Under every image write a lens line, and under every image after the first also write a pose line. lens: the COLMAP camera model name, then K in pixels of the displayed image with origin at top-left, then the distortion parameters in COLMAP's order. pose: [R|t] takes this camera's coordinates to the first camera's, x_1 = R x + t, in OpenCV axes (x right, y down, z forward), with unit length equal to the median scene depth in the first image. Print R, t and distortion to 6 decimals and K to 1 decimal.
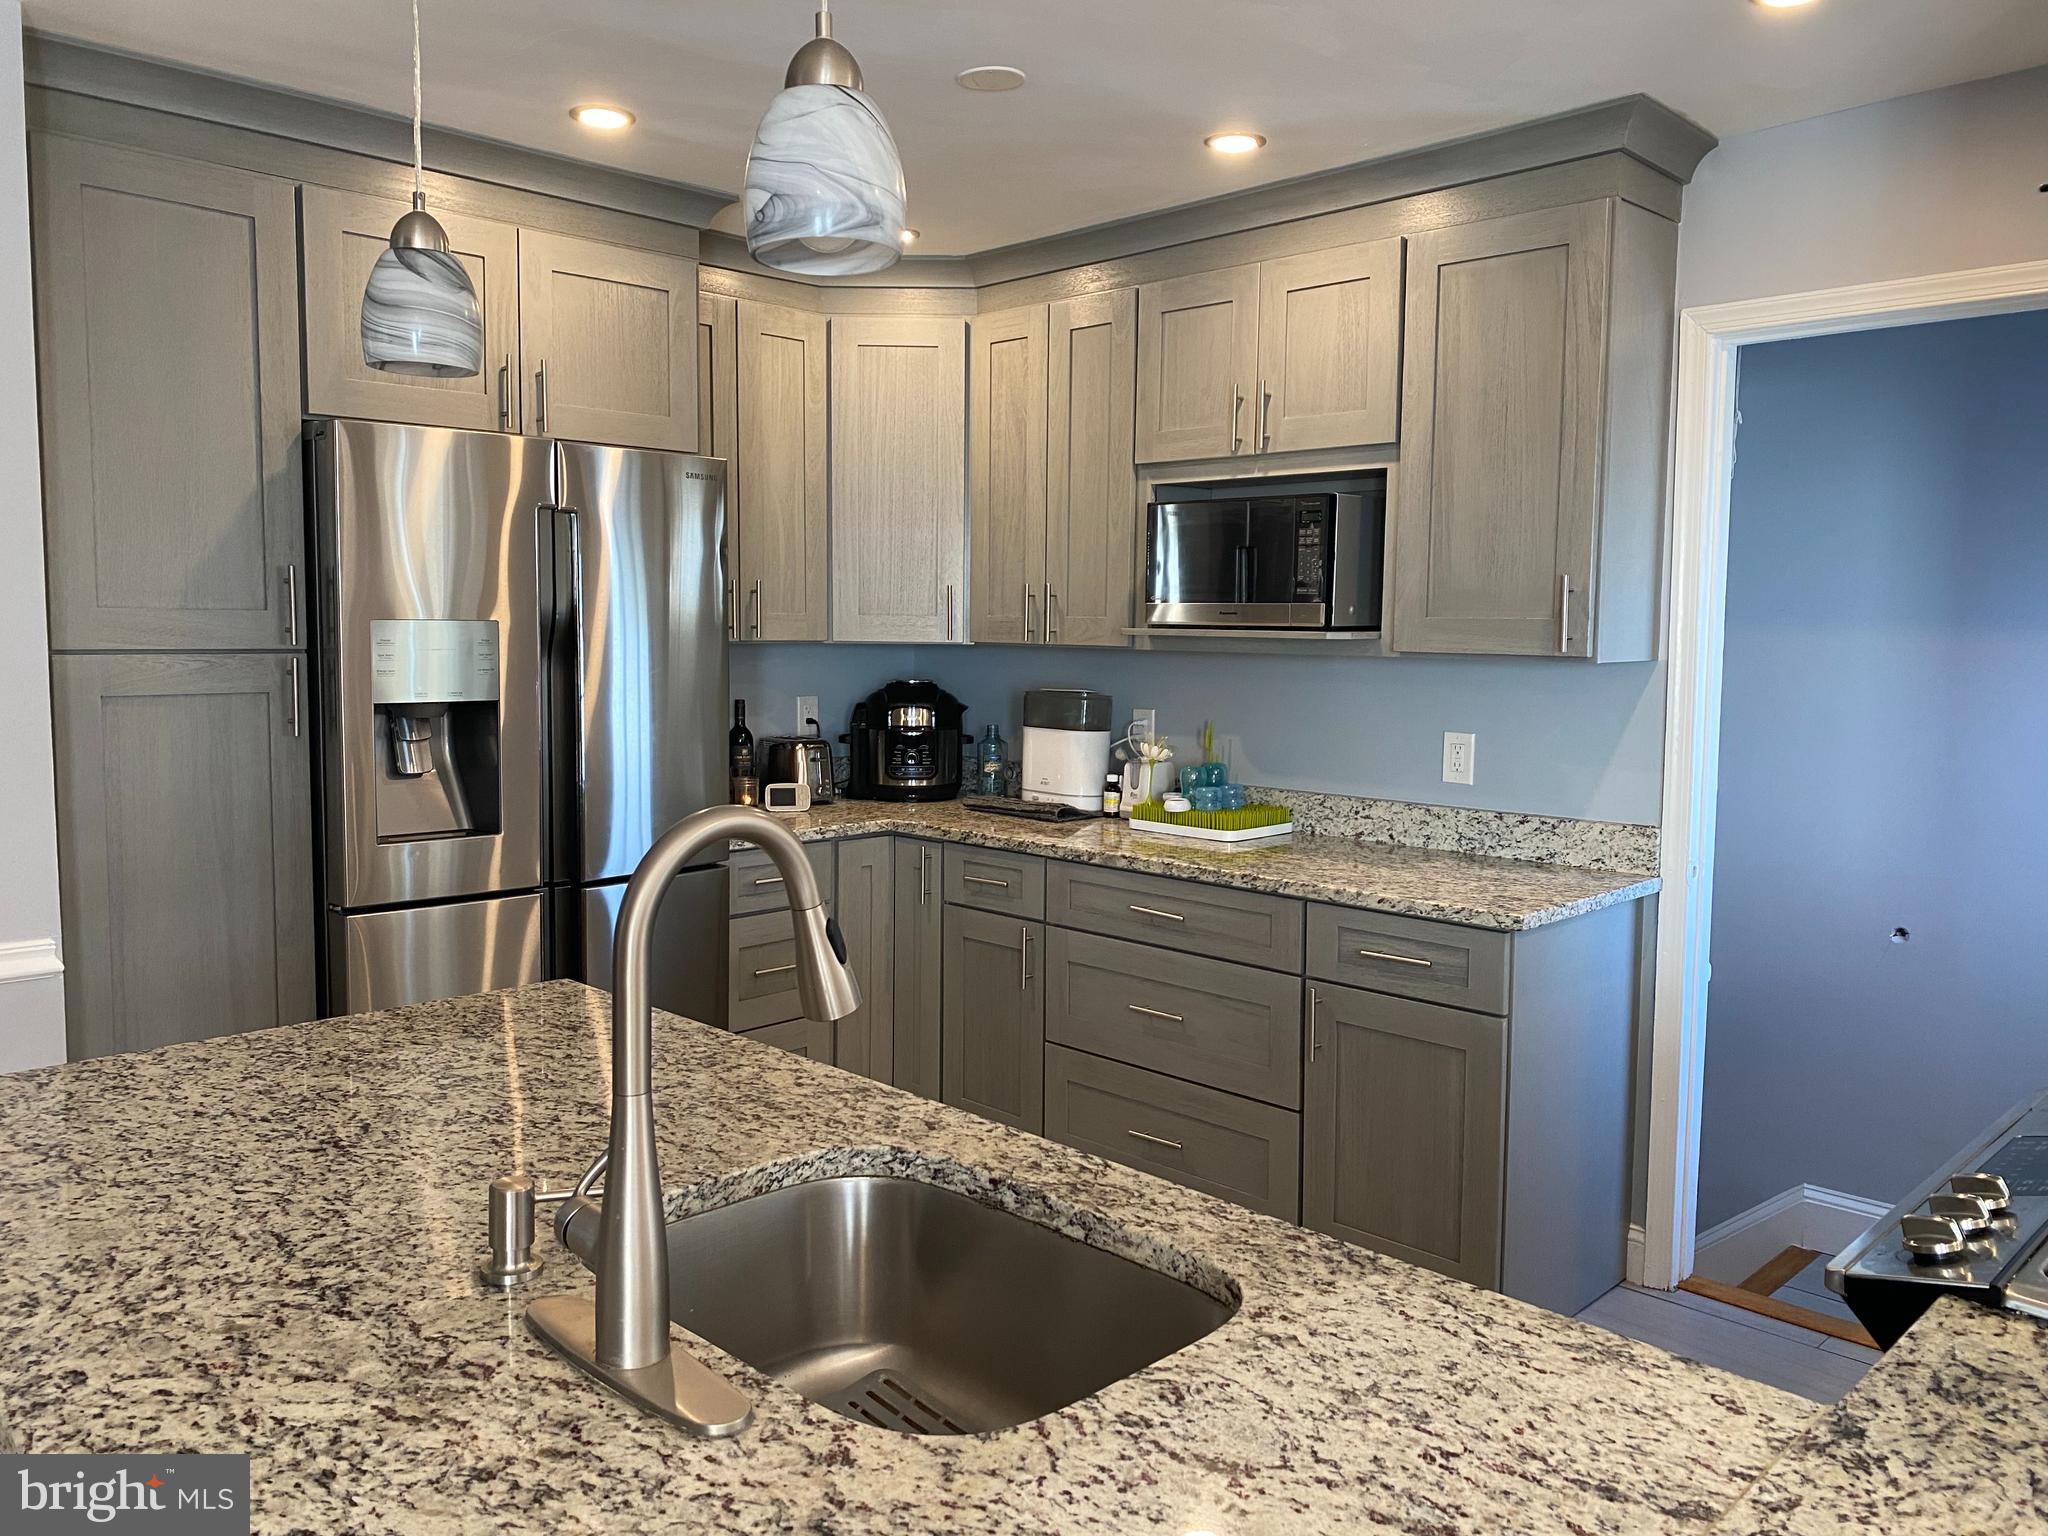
lens RADIAL K [[1562.9, 0, 1021.0], [0, 1562.9, 748.6], [0, 0, 1]] dist [0.072167, -0.093487]
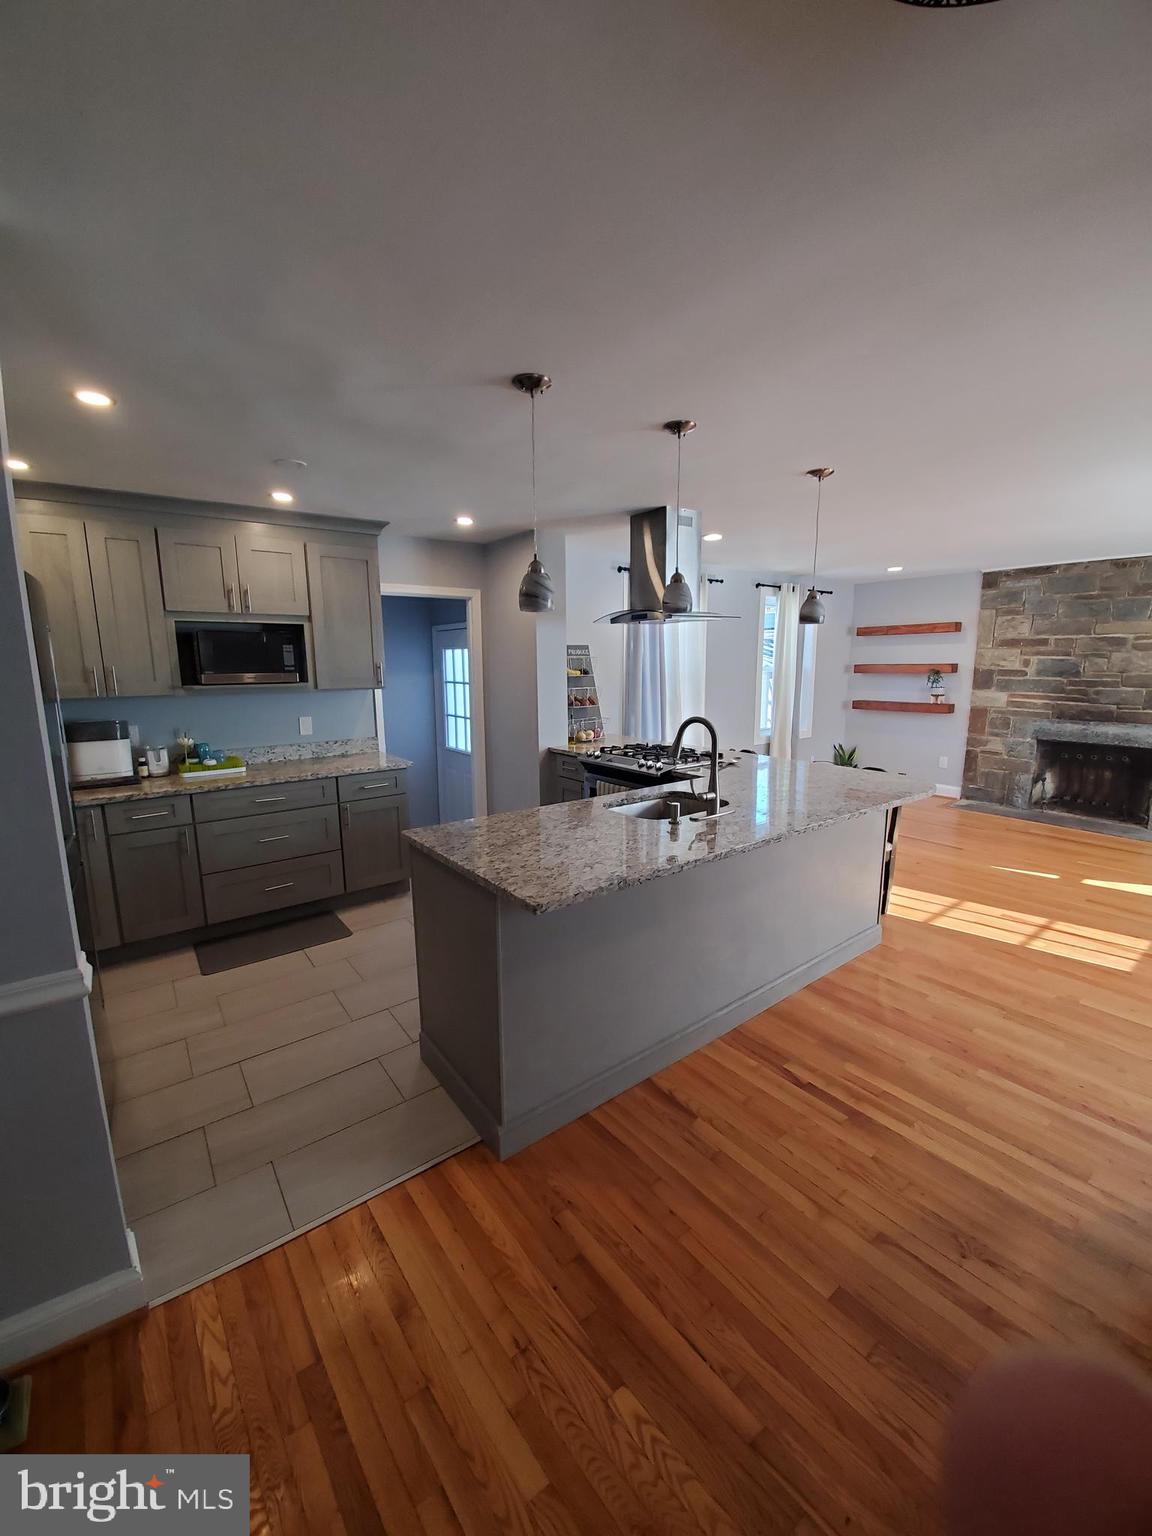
lens RADIAL K [[617.4, 0, 555.6], [0, 617.4, 765.5], [0, 0, 1]] dist [0.000890, -0.008184]
pose [[0.141762, -0.174551, 0.974390, -0.783121], [0.098215, 0.981954, 0.161617, -0.061442], [-0.985016, 0.072789, 0.156347, 0.383347]]
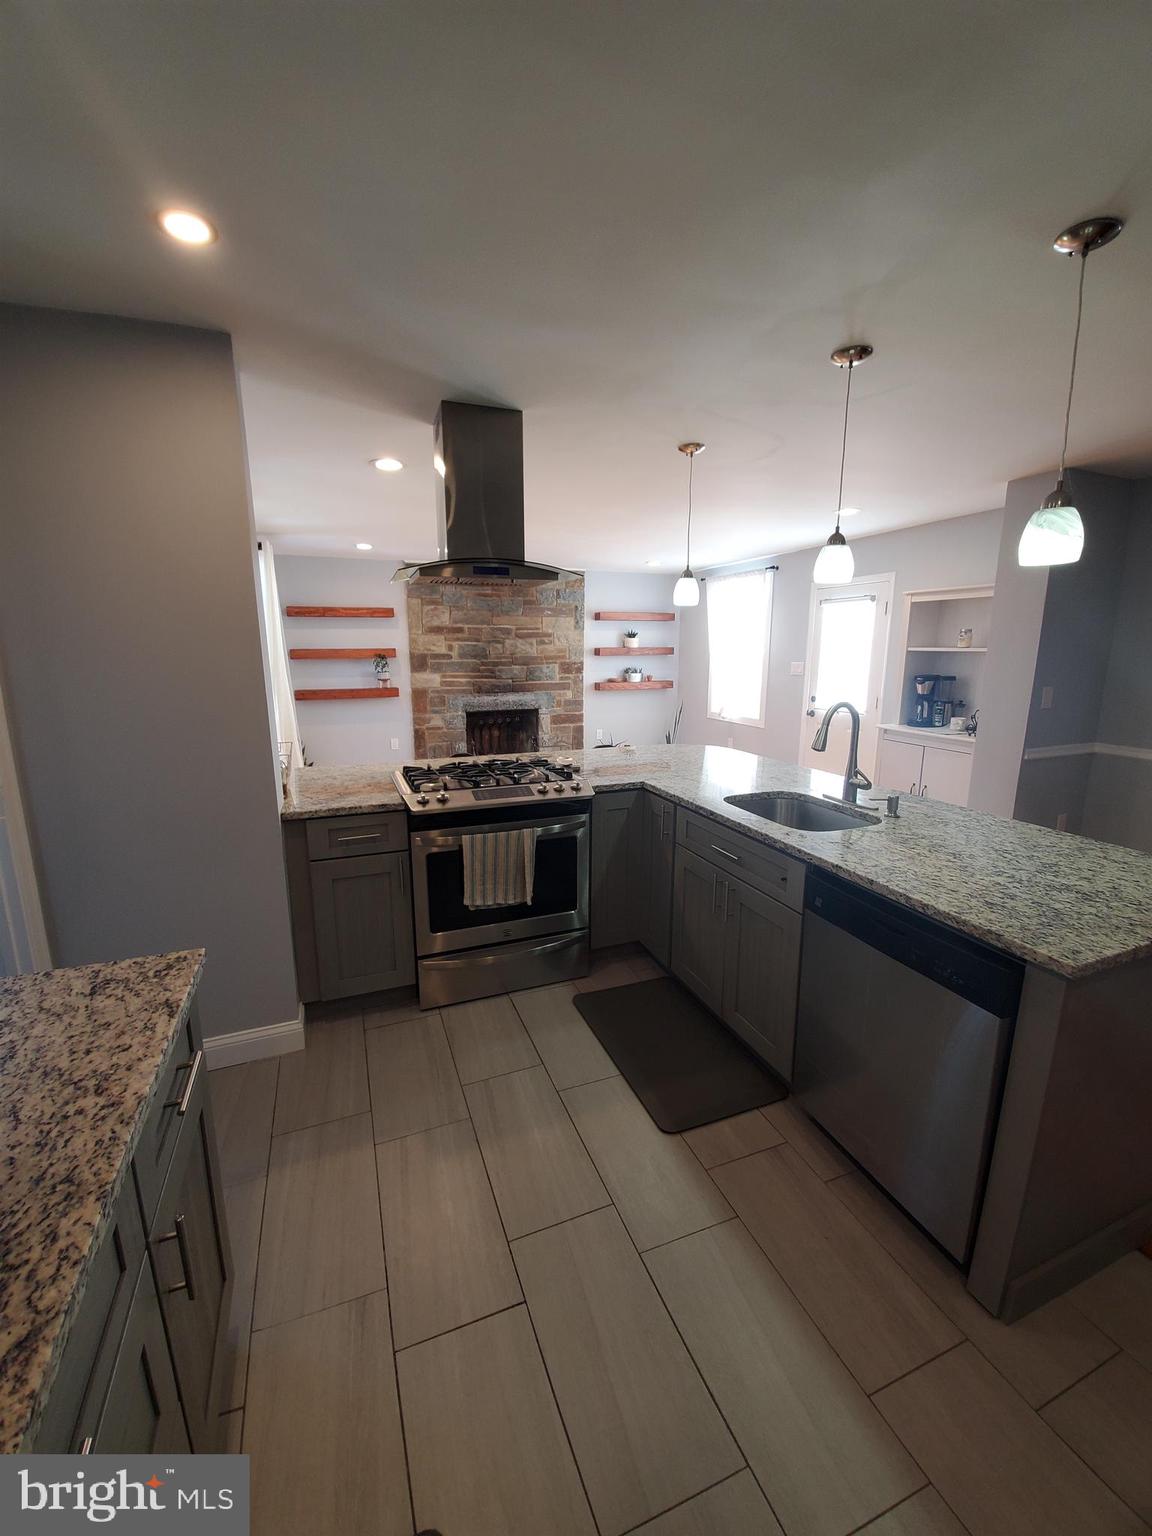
lens RADIAL K [[611.1, 0, 579.2], [0, 611.1, 769.2], [0, 0, 1]] dist [-0.001746, -0.000094]
pose [[-0.919140, -0.086281, 0.384366, -0.060594], [0.028299, 0.958736, 0.282886, -0.106248], [-0.392914, 0.270889, -0.878771, 1.013541]]
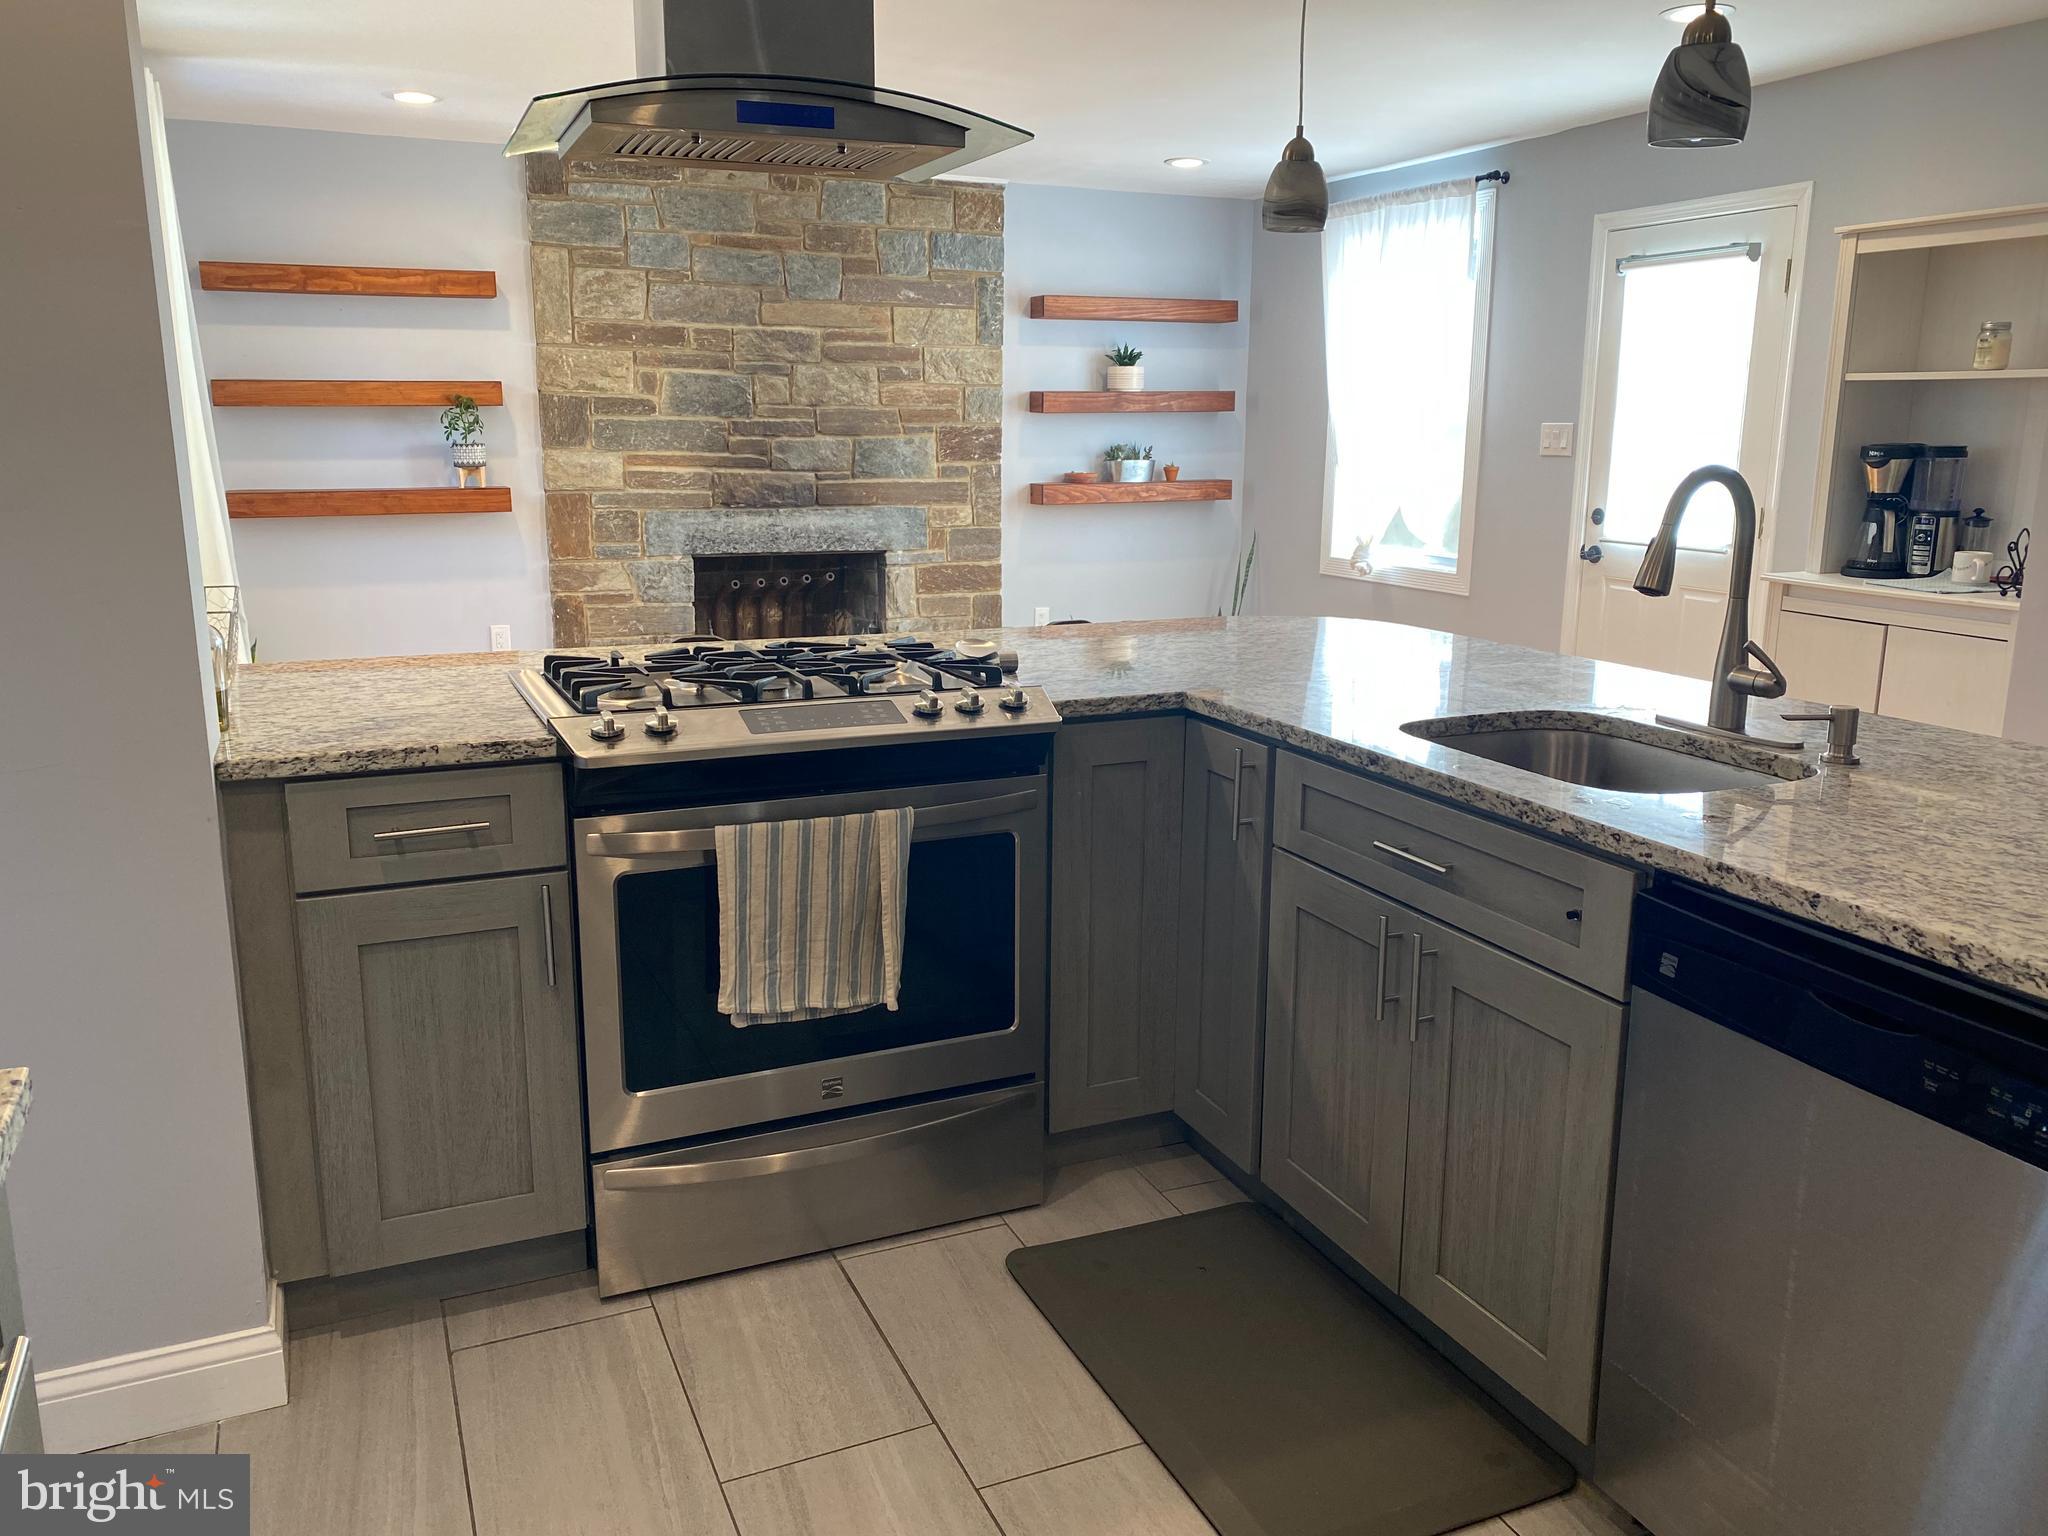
lens RADIAL K [[1563.7, 0, 1056.3], [0, 1563.7, 764.8], [0, 0, 1]] dist [0.099959, -0.178568]
pose [[-0.938031, -0.090081, 0.334639, -0.037504], [0.016461, 0.952954, 0.302667, -0.067268], [-0.346160, 0.289419, -0.892418, 1.017114]]
